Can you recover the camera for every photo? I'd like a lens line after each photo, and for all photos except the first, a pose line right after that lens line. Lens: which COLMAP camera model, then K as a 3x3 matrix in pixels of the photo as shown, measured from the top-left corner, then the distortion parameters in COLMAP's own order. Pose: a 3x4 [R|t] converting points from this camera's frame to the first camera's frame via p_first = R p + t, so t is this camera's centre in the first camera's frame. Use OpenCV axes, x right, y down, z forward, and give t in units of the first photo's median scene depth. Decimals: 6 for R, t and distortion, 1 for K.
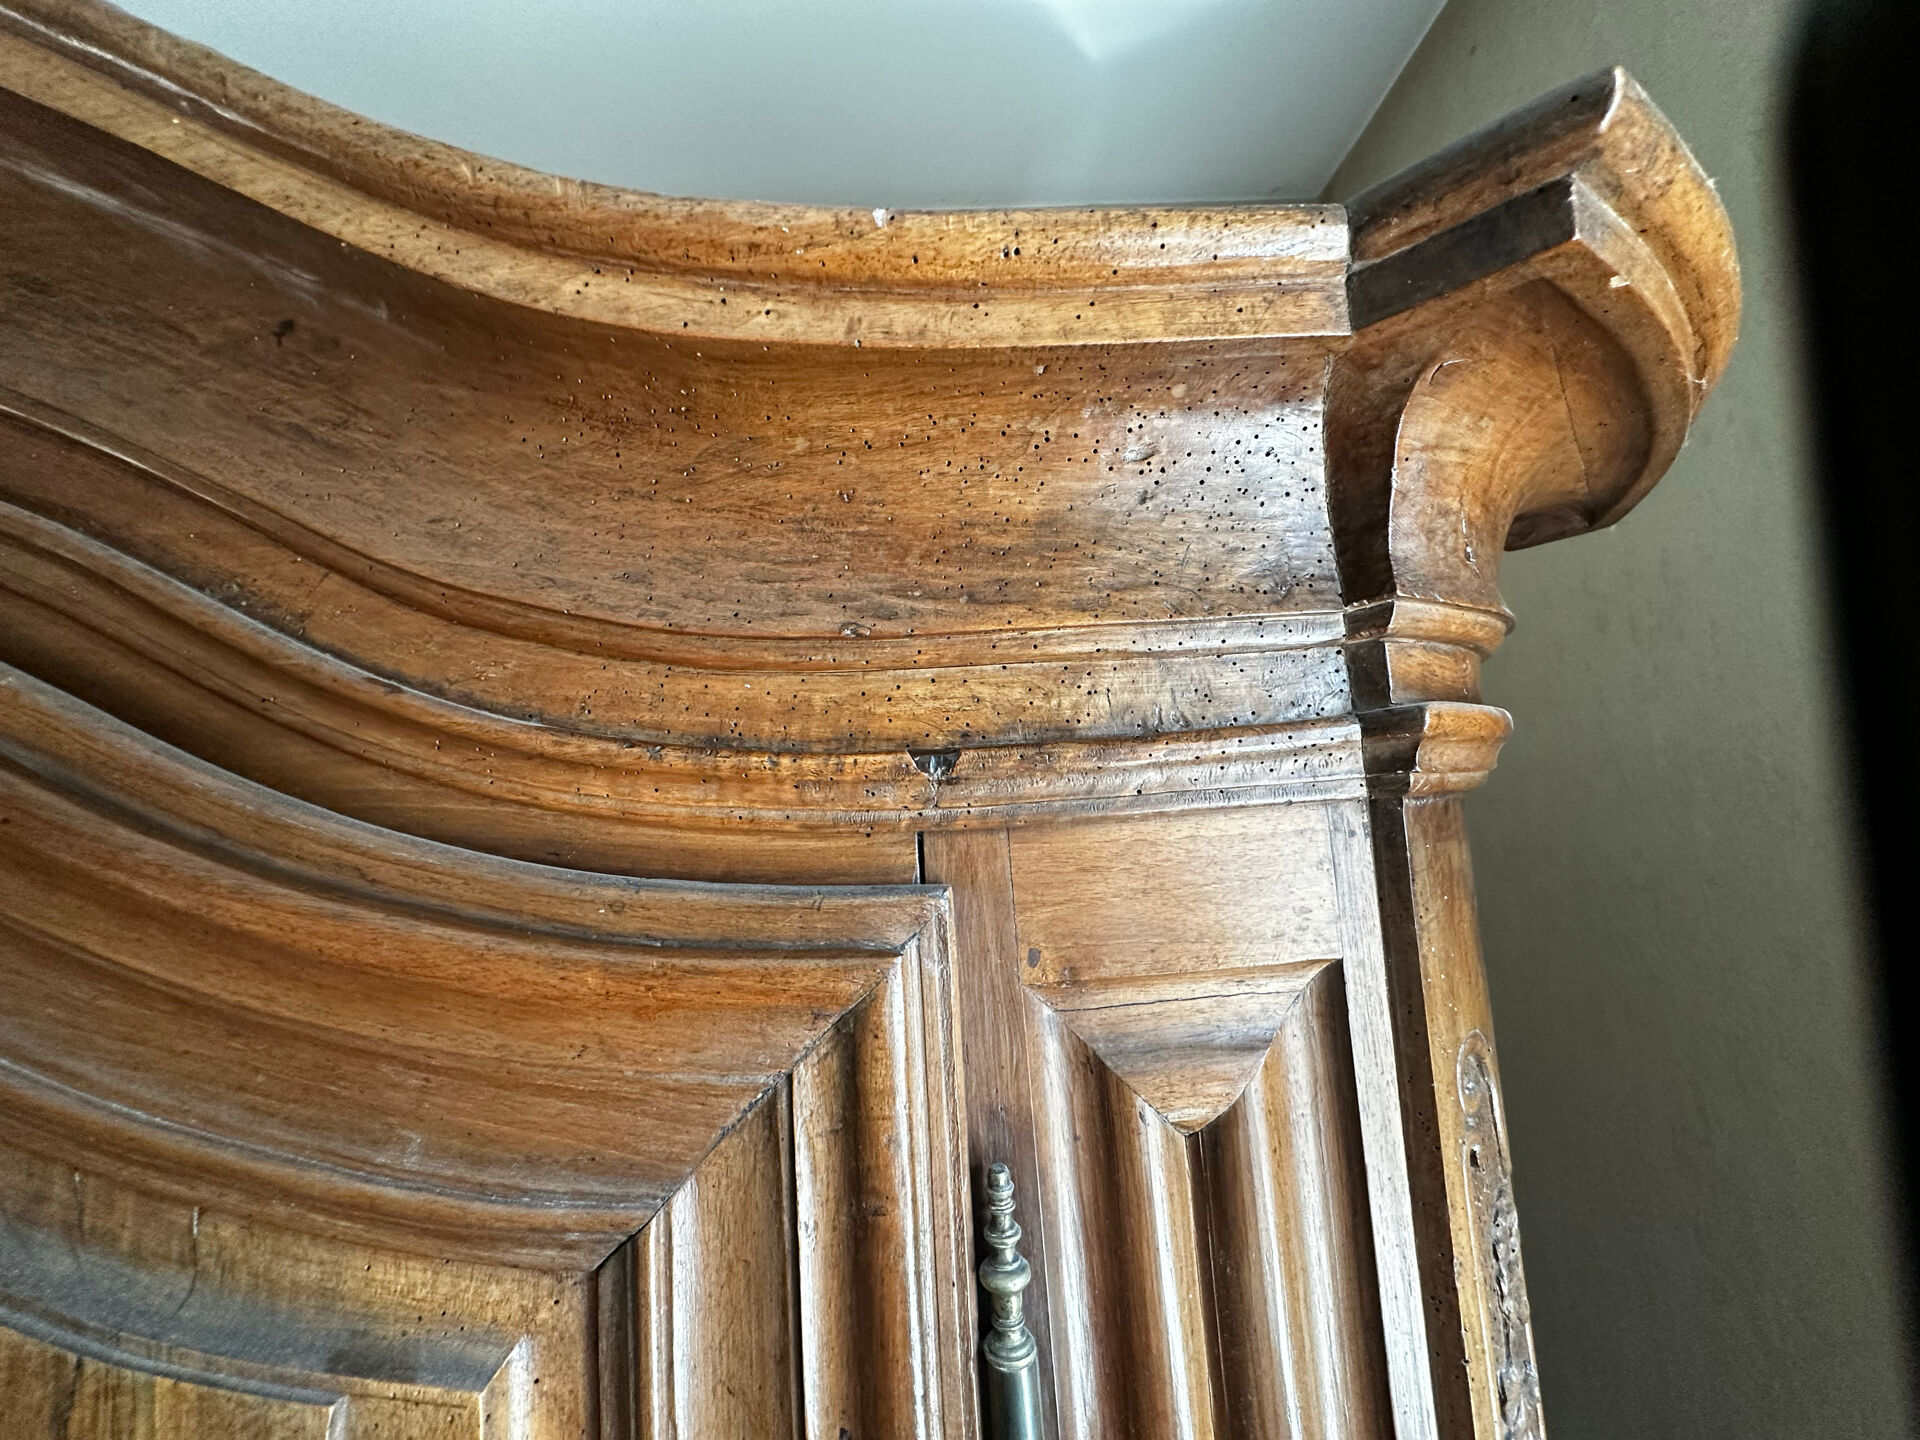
lens RADIAL K [[773.5, 0, 957.7], [0, 773.5, 705.9], [0, 0, 1]] dist [-0.005364, 0.001507]
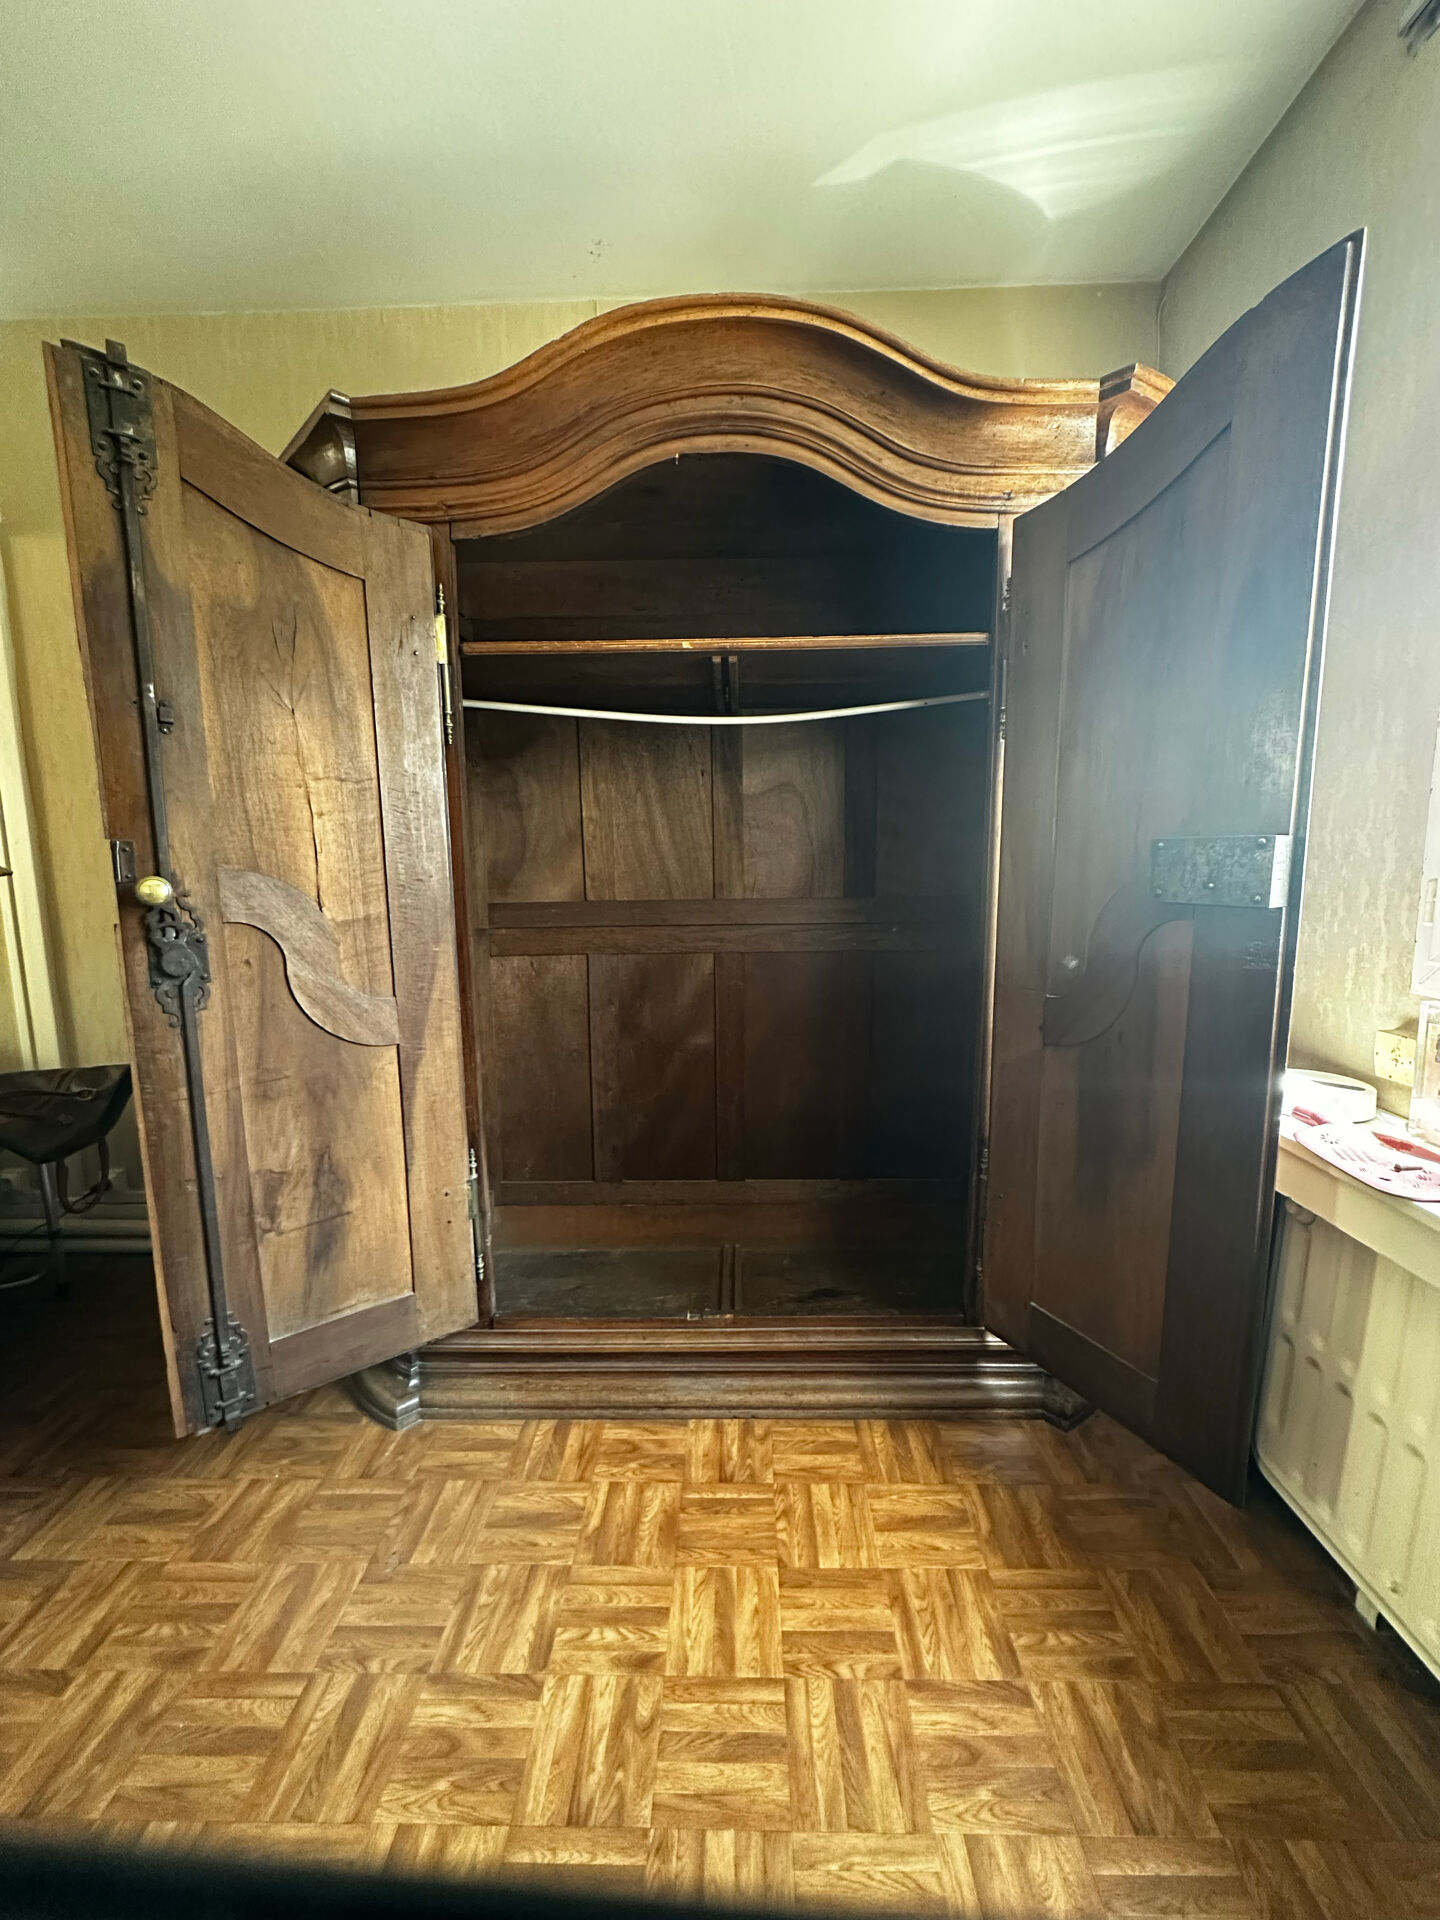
lens RADIAL K [[773.5, 0, 719.9], [0, 773.5, 960.7], [0, 0, 1]] dist [-0.005364, 0.001507]
pose [[0.995851, 0.065316, -0.063364, -1.374343], [-0.046751, 0.964594, 0.259564, 1.792178], [0.078074, -0.255525, 0.963645, -4.796718]]
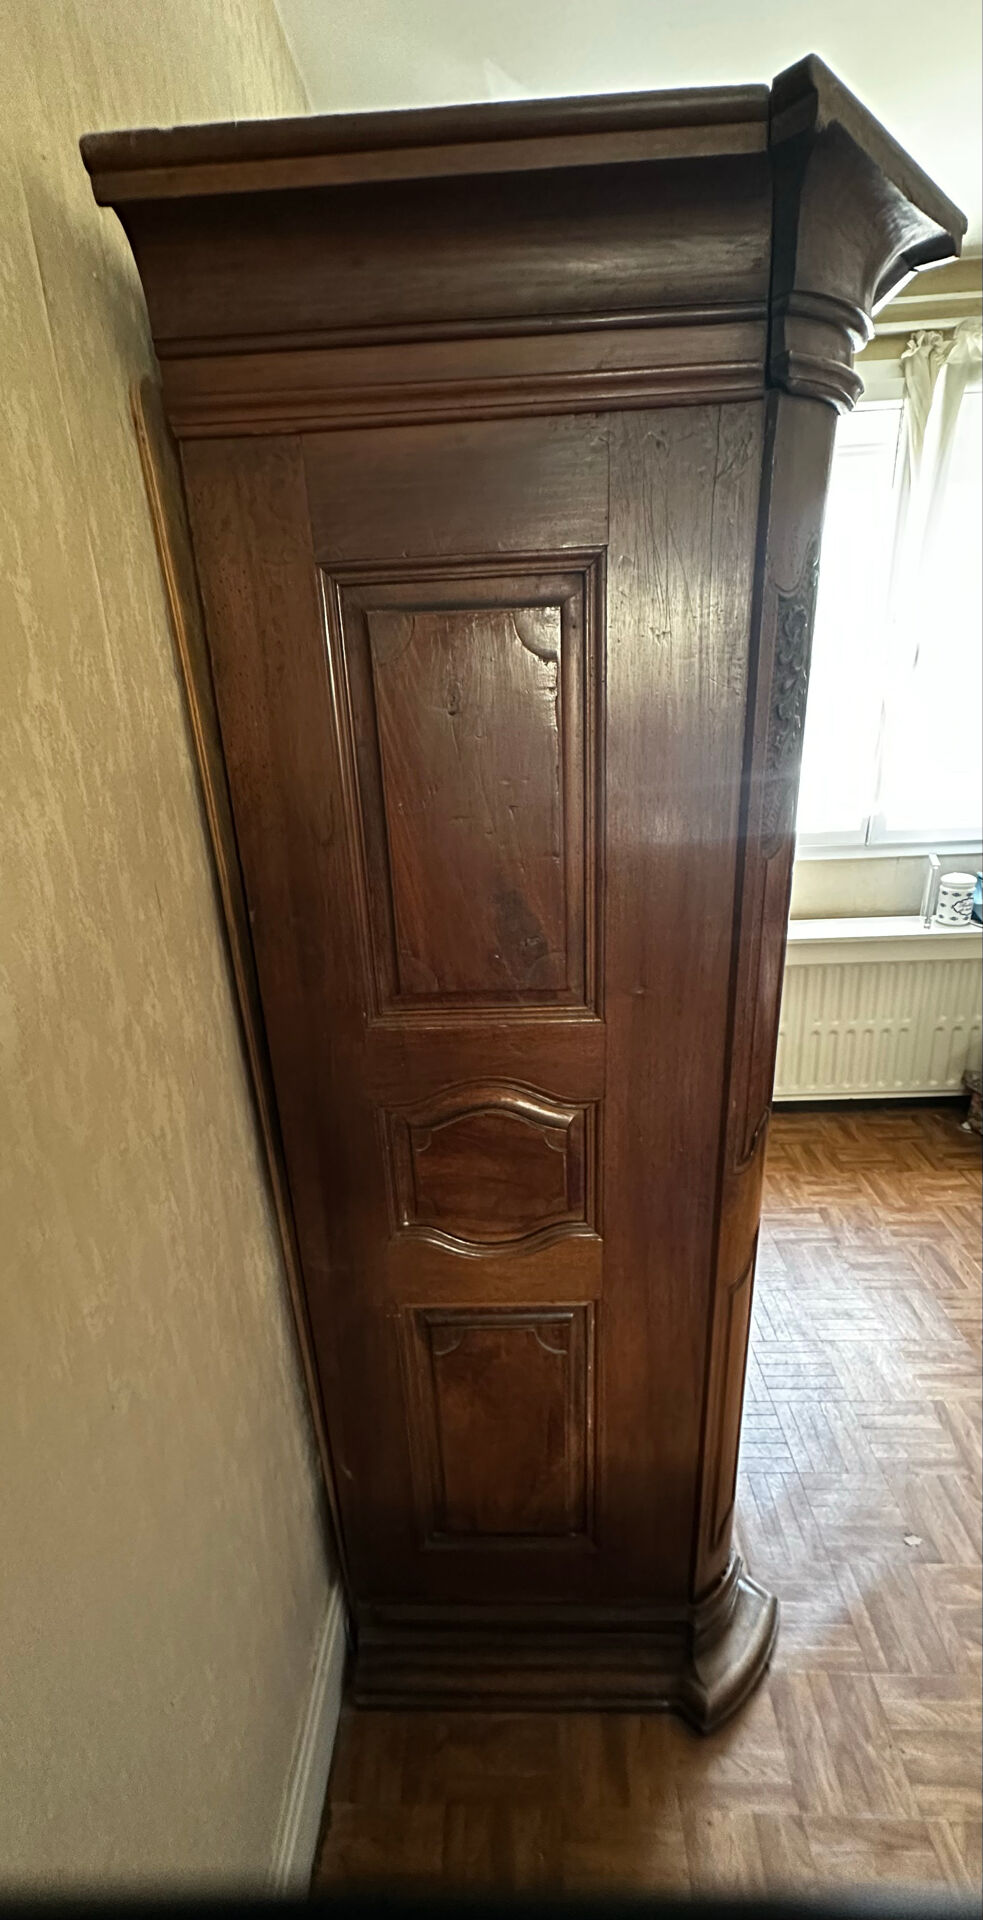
lens RADIAL K [[777.3, 0, 482.4], [0, 777.3, 963.7], [0, 0, 1]] dist [-0.005767, 0.001477]
pose [[0.083196, -0.274549, 0.957967, -7.648710], [-0.073416, 0.956999, 0.280648, 1.581645], [-0.993825, -0.093679, 0.059463, 1.610594]]
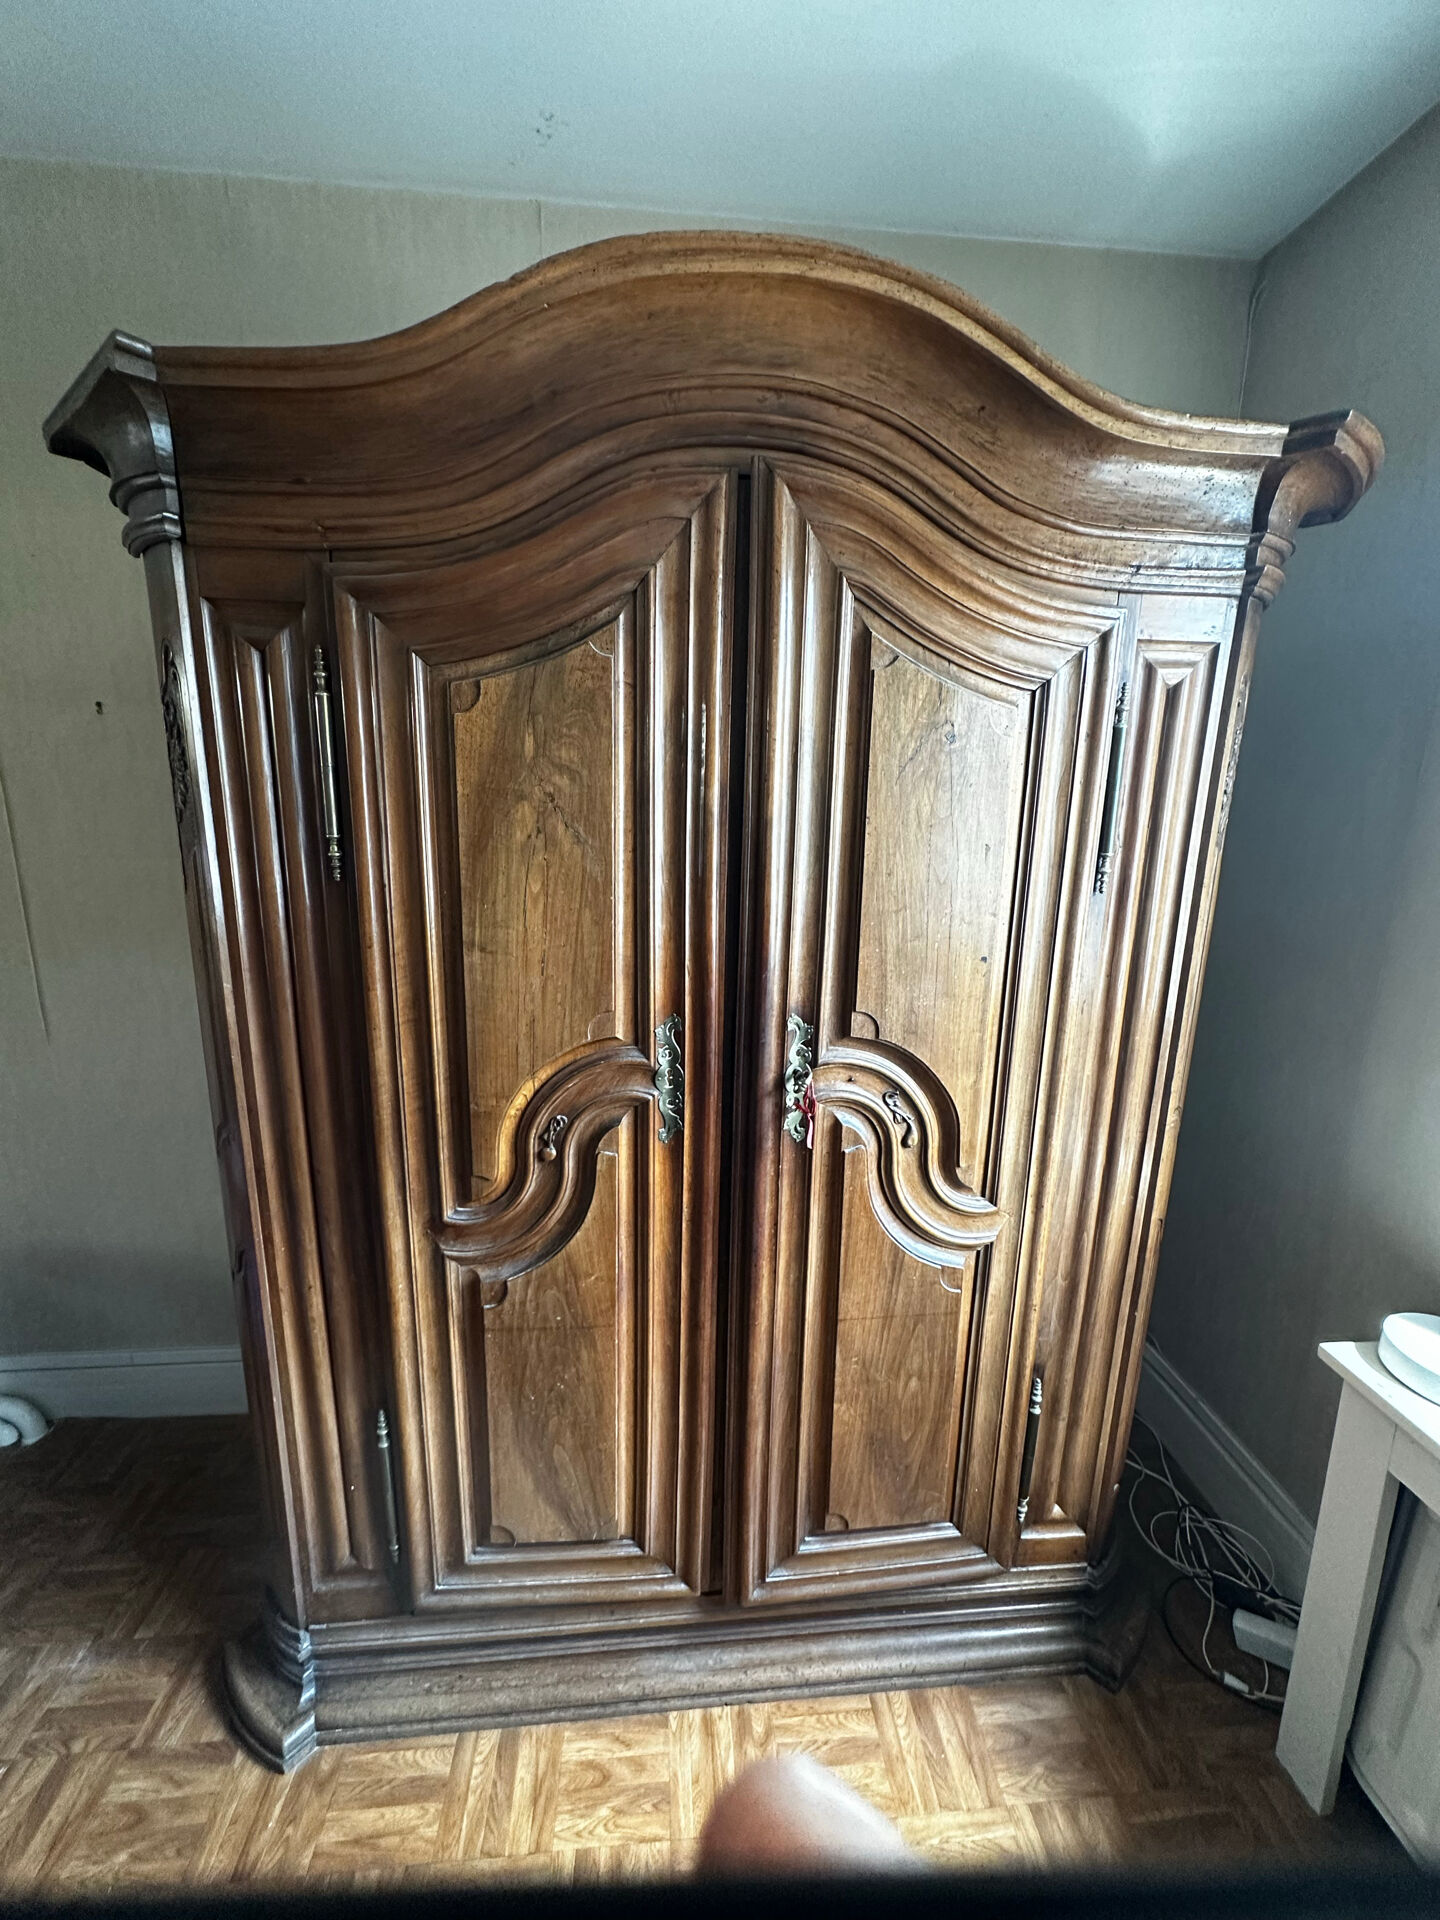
lens RADIAL K [[773.5, 0, 725.4], [0, 773.5, 962.2], [0, 0, 1]] dist [-0.005364, 0.001507]
pose [[0.995470, 0.076771, 0.056084, -2.024927], [-0.090794, 0.942640, 0.321225, 0.835480], [-0.028206, -0.324862, 0.945341, -3.029214]]
